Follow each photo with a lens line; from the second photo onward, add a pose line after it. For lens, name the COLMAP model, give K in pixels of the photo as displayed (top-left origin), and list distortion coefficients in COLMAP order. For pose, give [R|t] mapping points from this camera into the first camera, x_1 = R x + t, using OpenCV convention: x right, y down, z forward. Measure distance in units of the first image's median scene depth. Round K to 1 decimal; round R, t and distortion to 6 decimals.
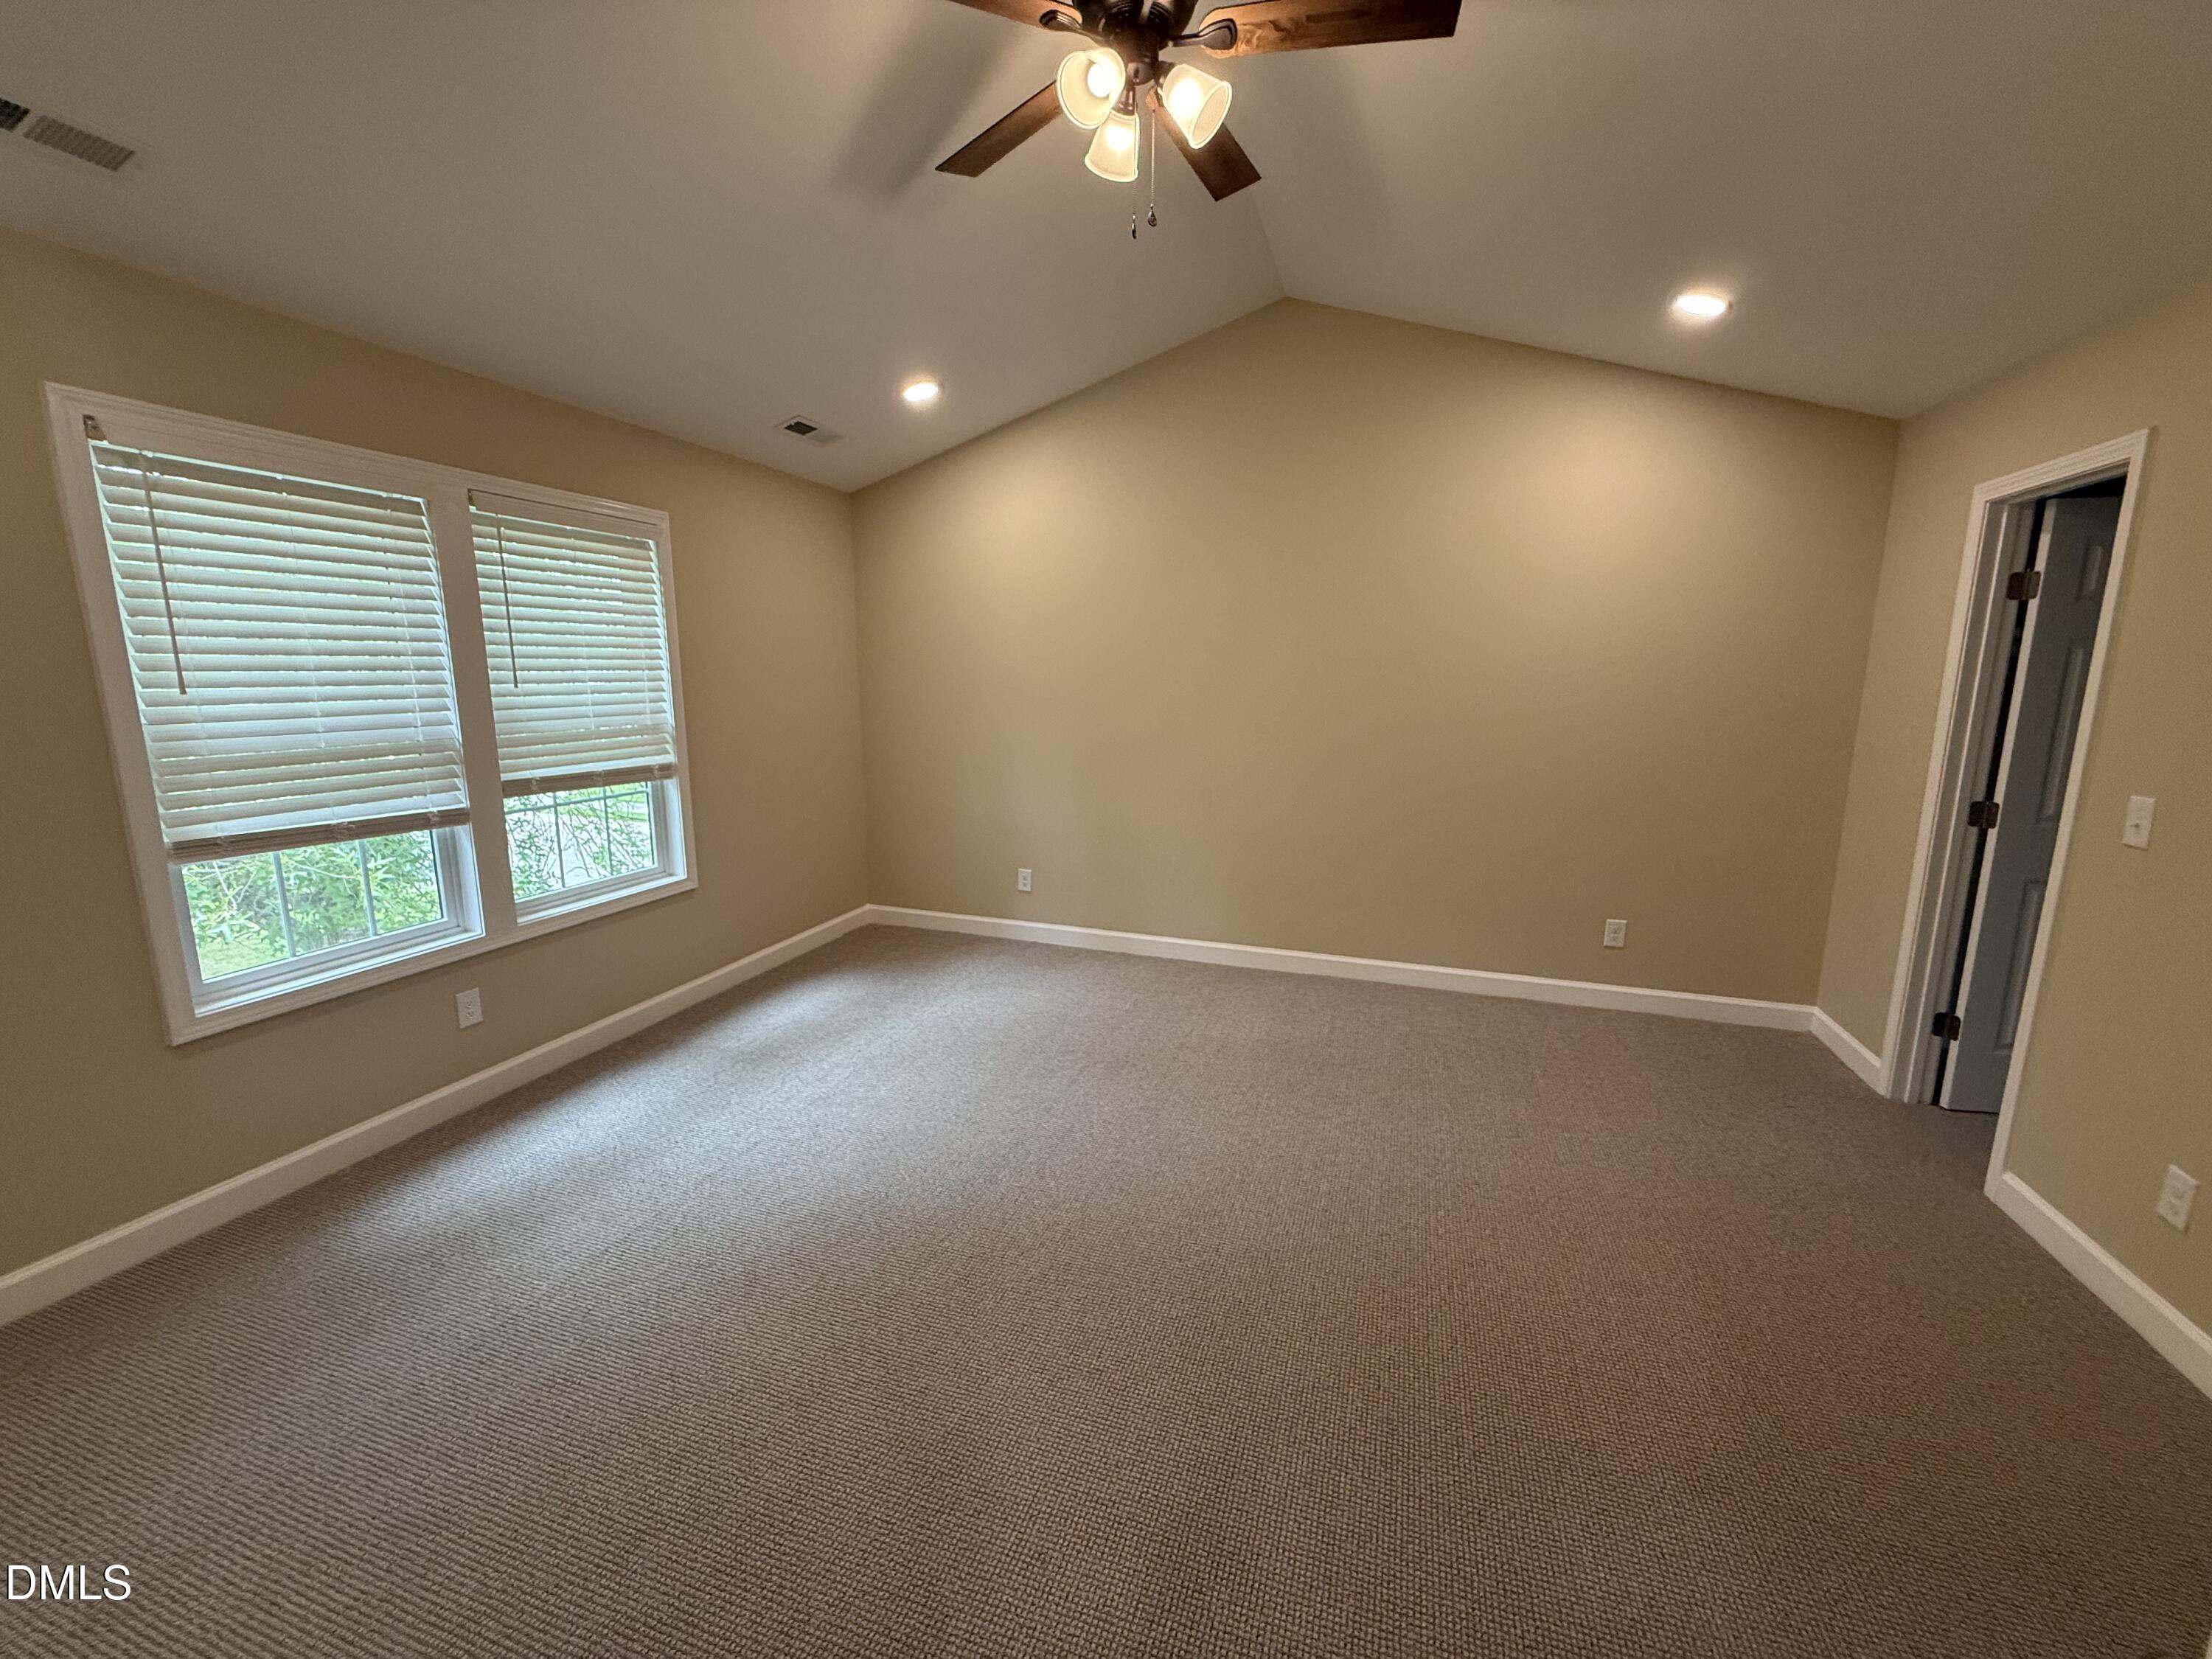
lens RADIAL K [[882.3, 0, 1092.5], [0, 882.3, 828.0], [0, 0, 1]] dist [-0.000571, 0.000018]
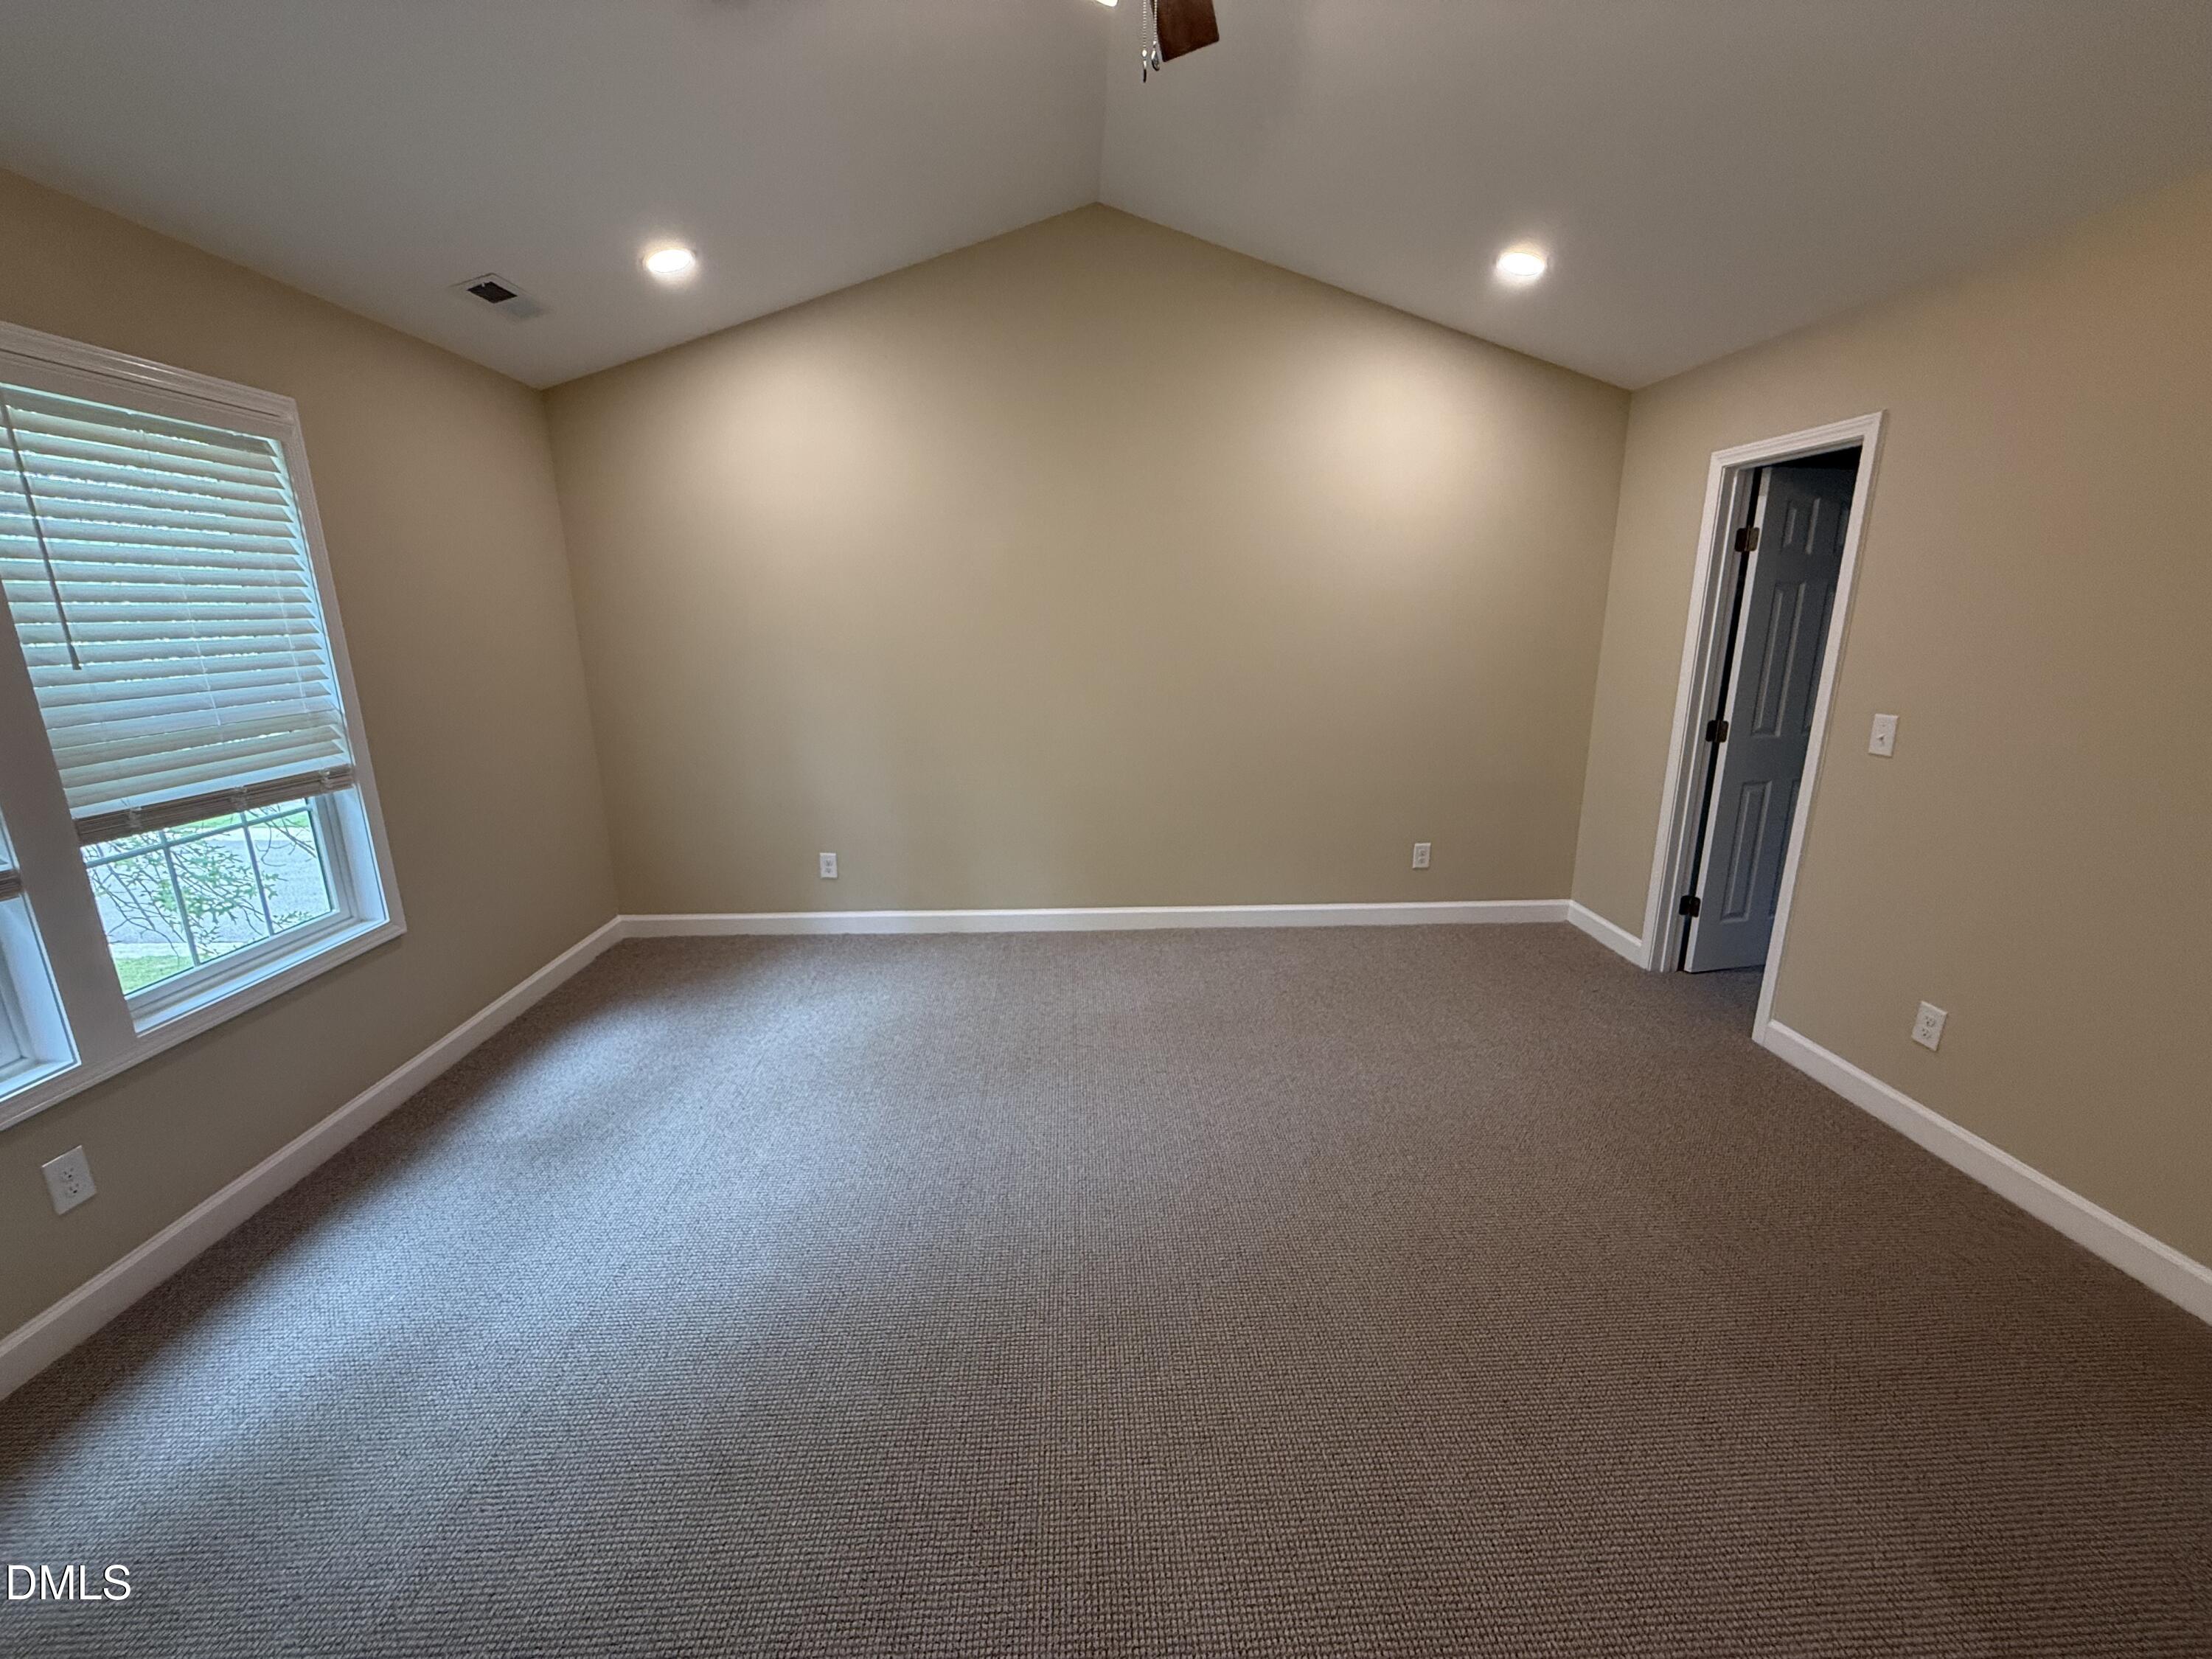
lens RADIAL K [[889.6, 0, 1106.0], [0, 889.6, 829.5], [0, 0, 1]] dist [0.000284, 0.000107]
pose [[0.931103, -0.099526, 0.350915, -0.172368], [0.076415, 0.993930, 0.079141, -0.033584], [-0.356661, -0.046873, 0.933057, 0.119784]]
